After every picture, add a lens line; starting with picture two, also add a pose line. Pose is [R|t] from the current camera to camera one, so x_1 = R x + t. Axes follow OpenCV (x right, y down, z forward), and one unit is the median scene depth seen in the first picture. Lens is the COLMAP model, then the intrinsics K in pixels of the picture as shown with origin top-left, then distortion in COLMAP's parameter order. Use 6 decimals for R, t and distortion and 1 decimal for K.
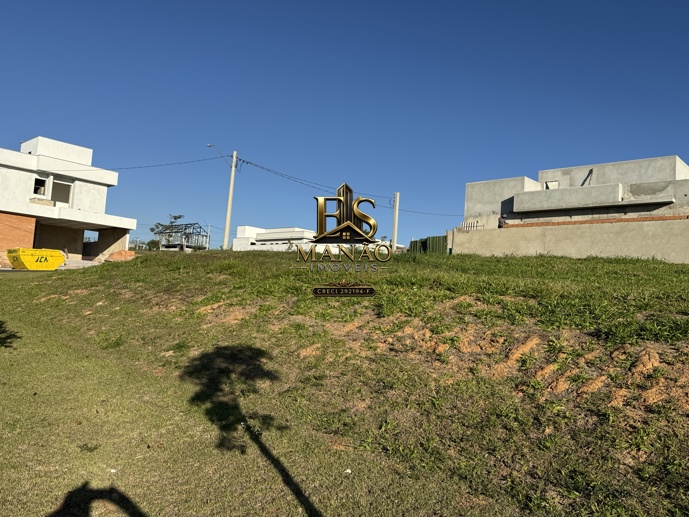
lens RADIAL K [[563.6, 0, 344.5], [0, 563.6, 258.5], [0, 0, 1]] dist [0.141589, -0.222249]
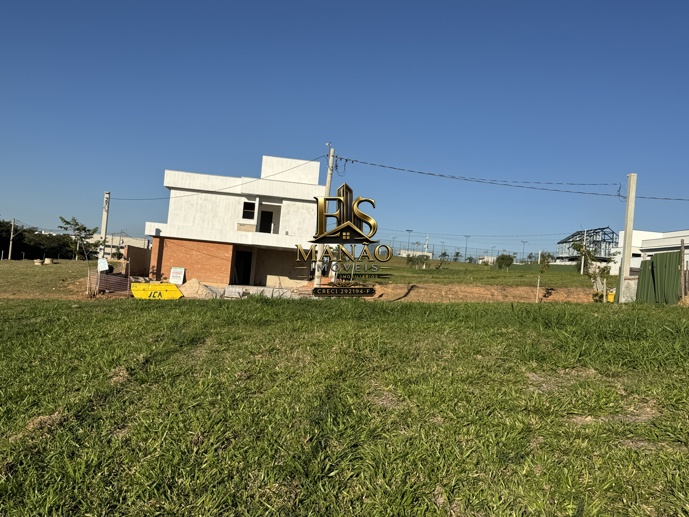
lens RADIAL K [[675.1, 0, 344.5], [0, 675.1, 258.5], [0, 0, 1]] dist [0.084572, 0.000717]
pose [[0.739057, -0.023496, -0.673233, 1.627289], [0.013534, 0.999708, -0.020033, -0.113532], [0.673507, 0.005694, 0.739159, 1.466754]]
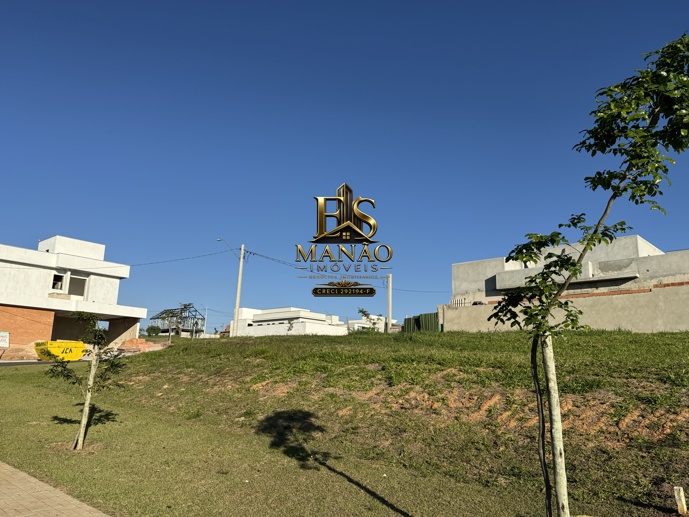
lens RADIAL K [[563.6, 0, 344.5], [0, 563.6, 258.5], [0, 0, 1]] dist [0.141589, -0.222249]
pose [[0.999194, -0.035827, 0.018106, -0.060402], [0.037928, 0.990317, -0.133541, -0.022713], [-0.013146, 0.134120, 0.990878, -0.388531]]
